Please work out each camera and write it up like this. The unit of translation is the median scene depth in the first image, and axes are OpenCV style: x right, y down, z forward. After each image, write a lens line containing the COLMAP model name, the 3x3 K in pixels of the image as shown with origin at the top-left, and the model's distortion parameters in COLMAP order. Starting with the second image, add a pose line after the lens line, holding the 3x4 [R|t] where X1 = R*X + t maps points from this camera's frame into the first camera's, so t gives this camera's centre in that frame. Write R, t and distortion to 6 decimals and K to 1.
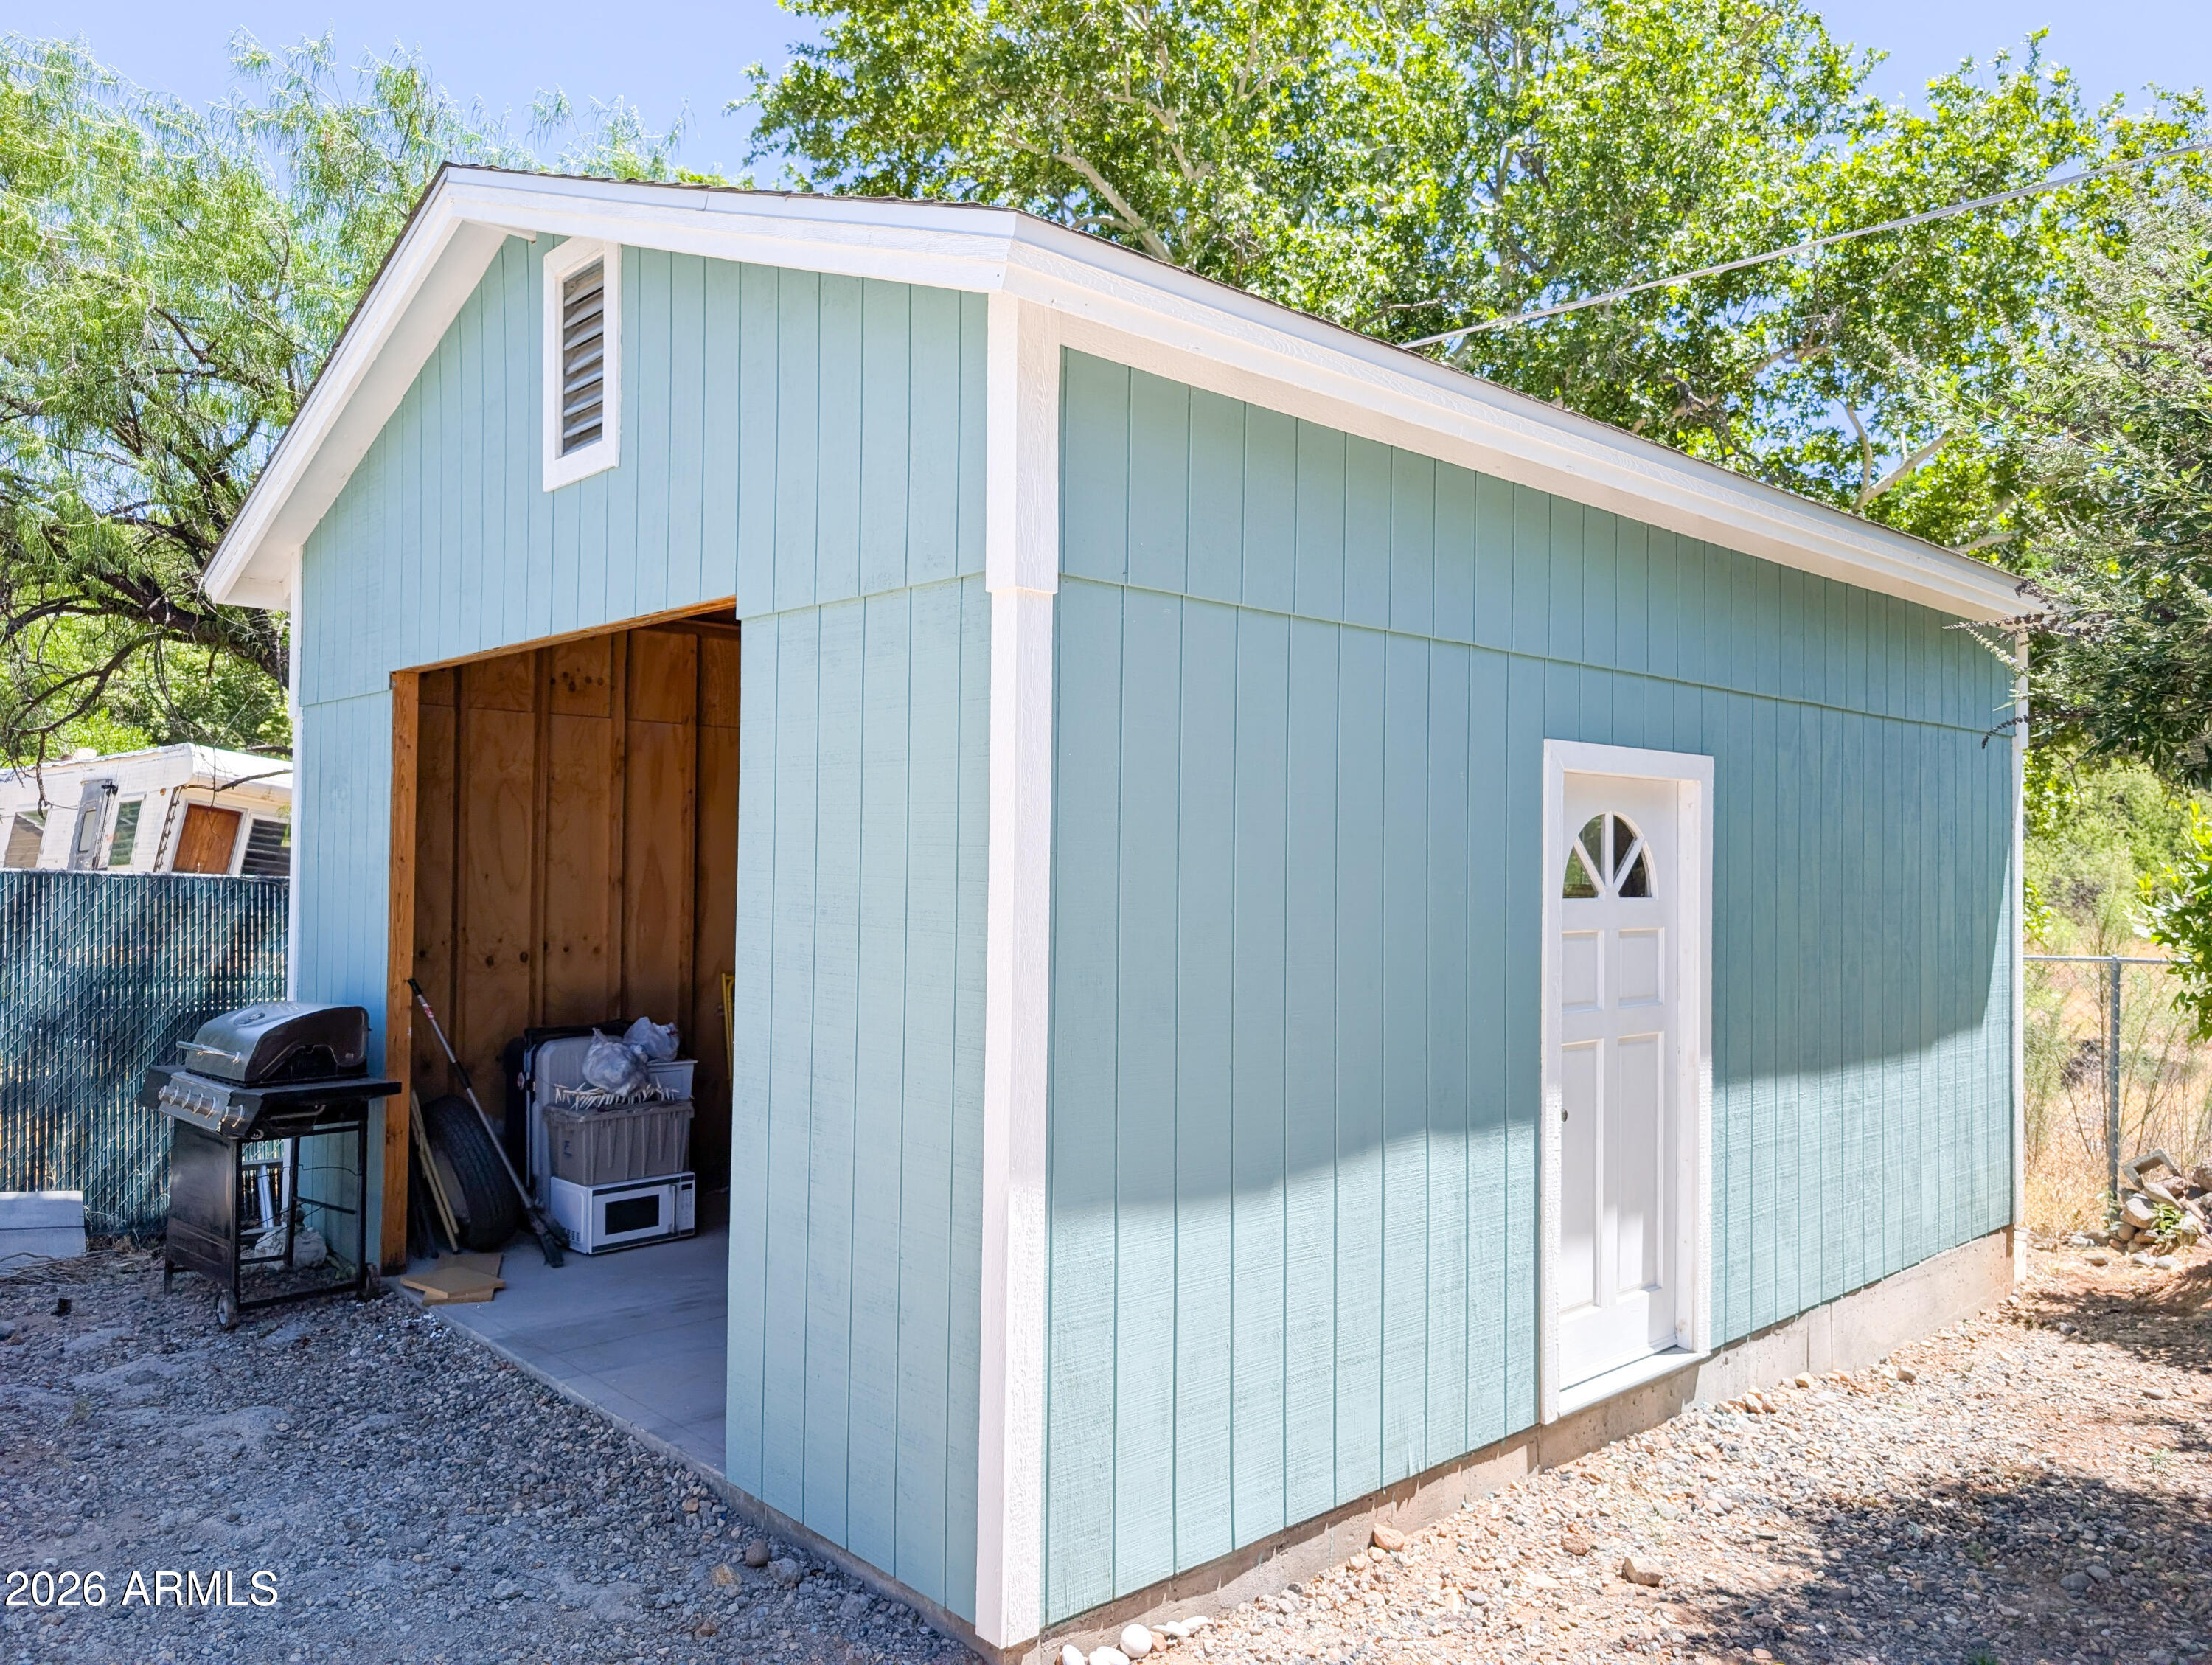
lens RADIAL K [[1593.8, 0, 1104.1], [0, 1593.8, 832.2], [0, 0, 1]] dist [0.013222, -0.012535]
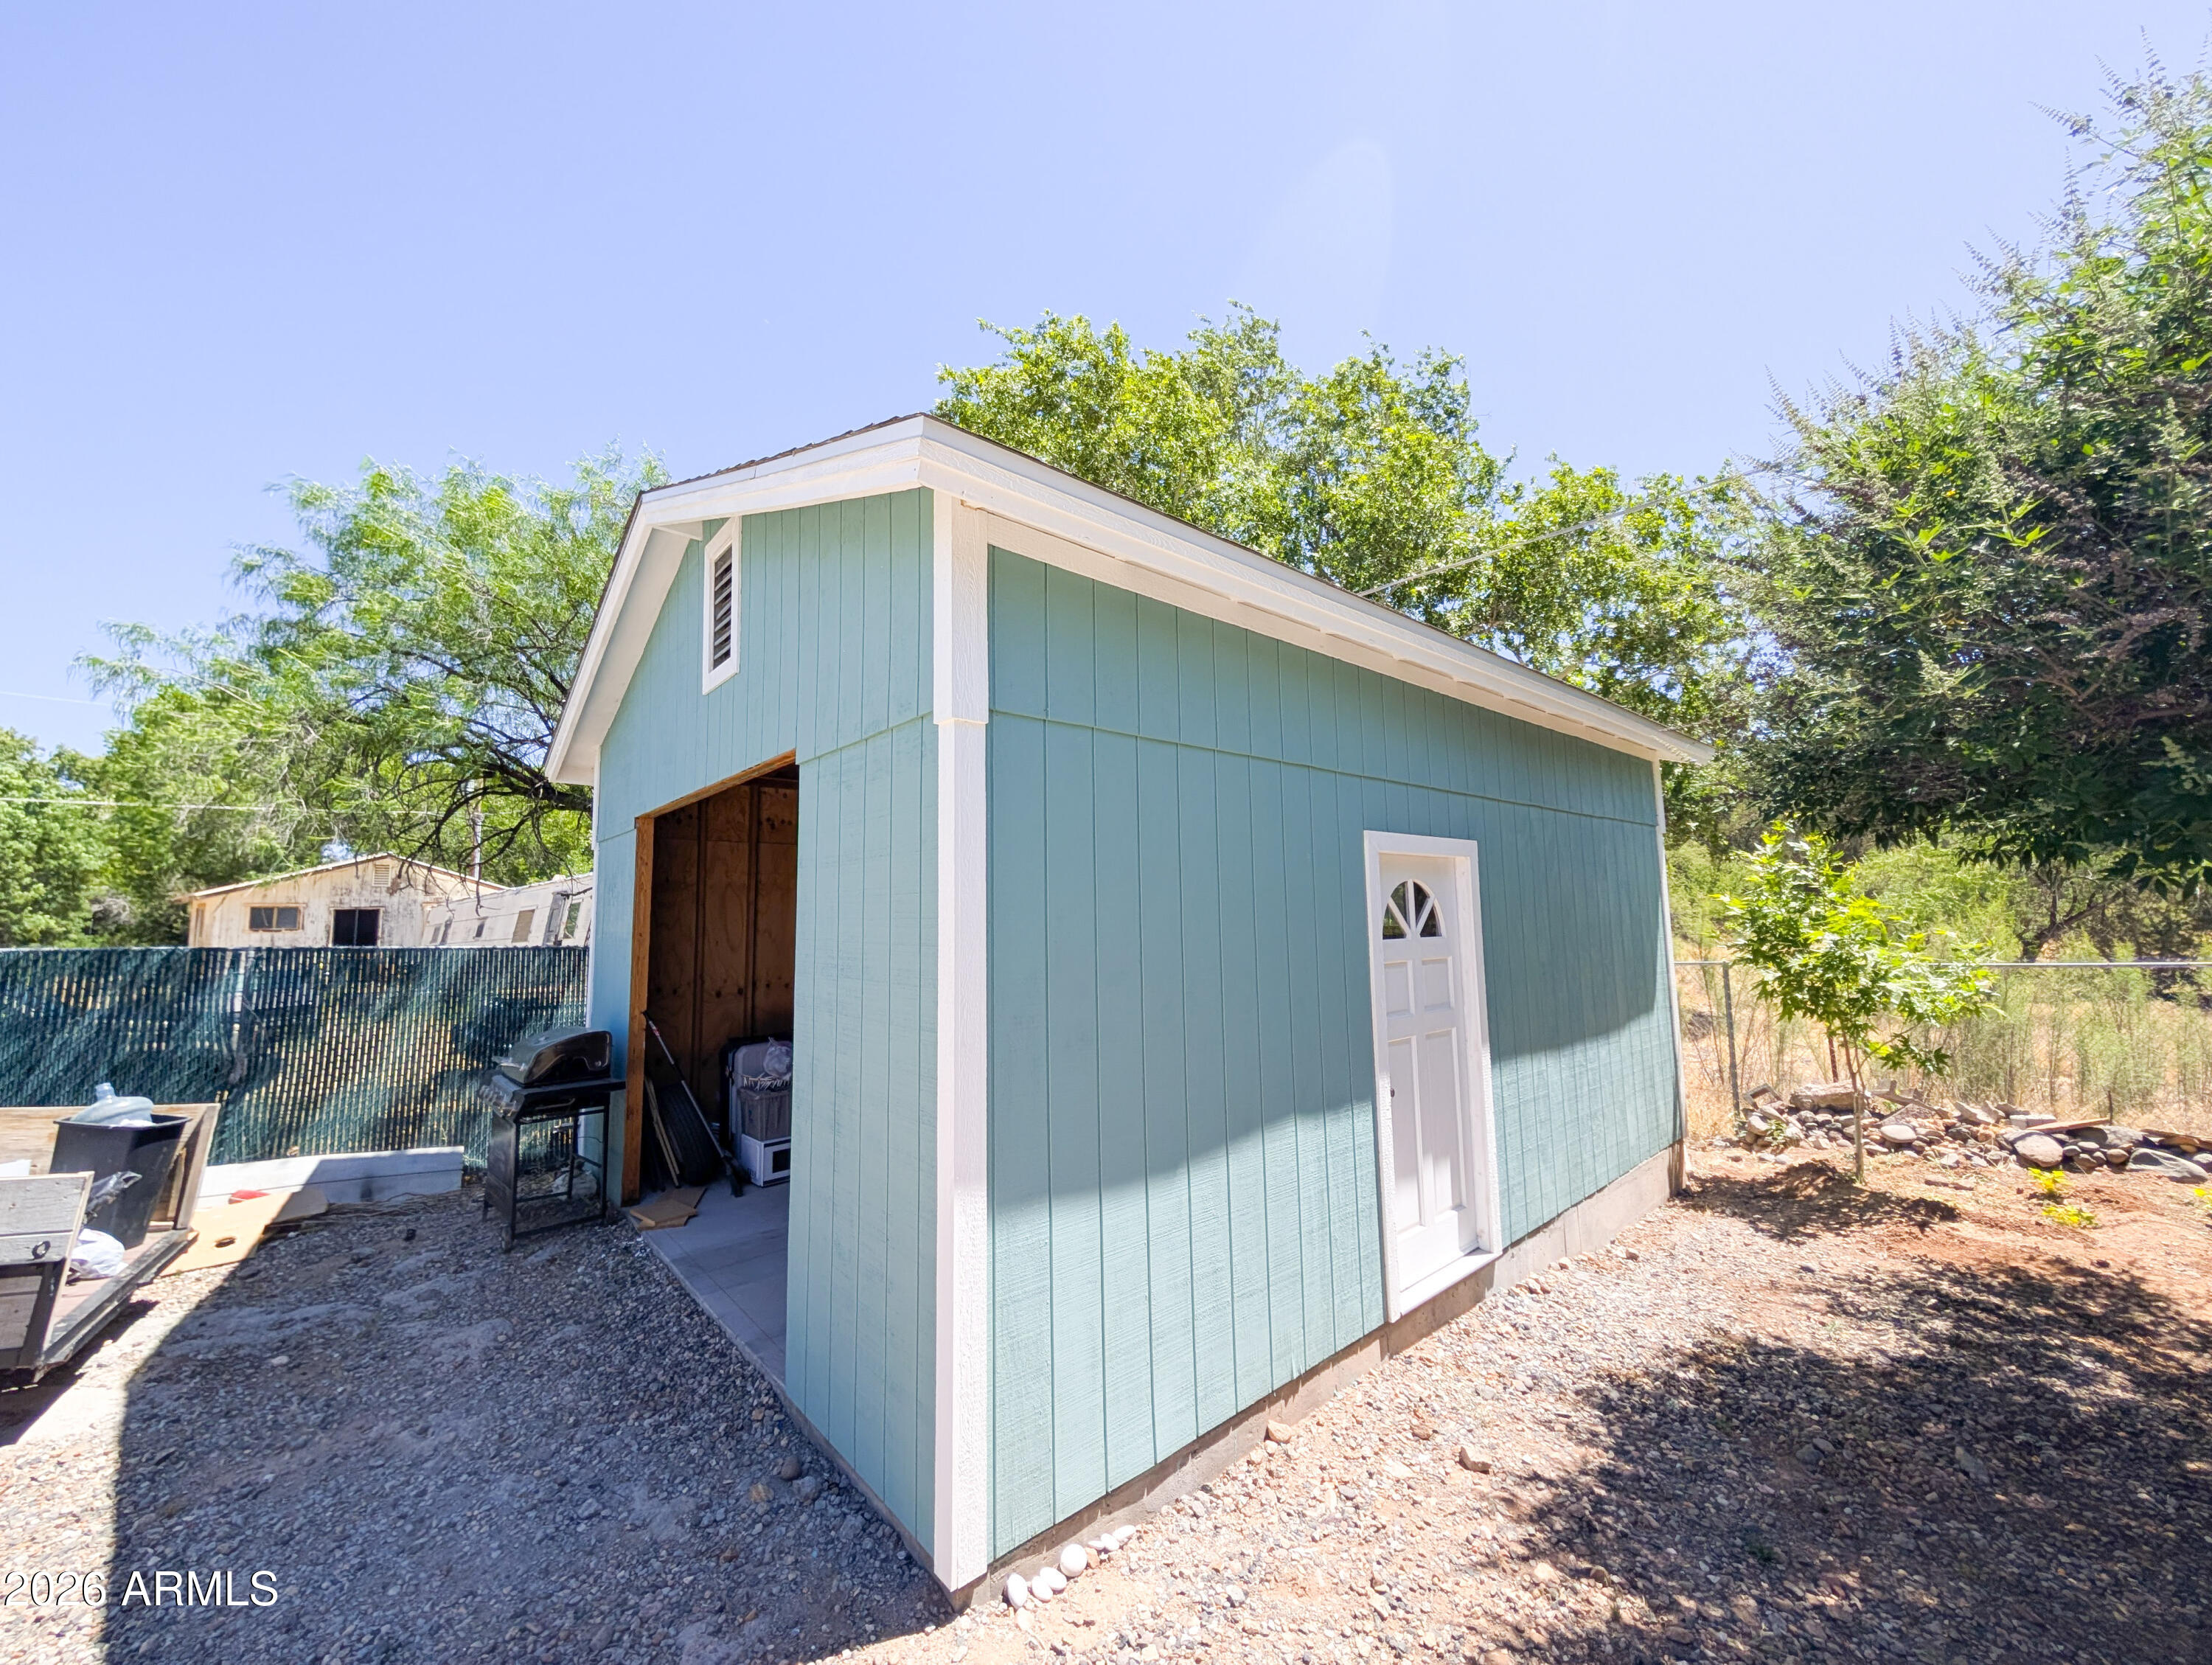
lens RADIAL K [[837.5, 0, 1102.6], [0, 837.5, 839.7], [0, 0, 1]] dist [-0.000655, 0.001077]
pose [[0.999059, -0.033281, -0.027797, 0.060306], [0.031091, 0.996638, -0.075808, 0.000402], [0.030227, 0.074873, 0.996735, 0.238302]]
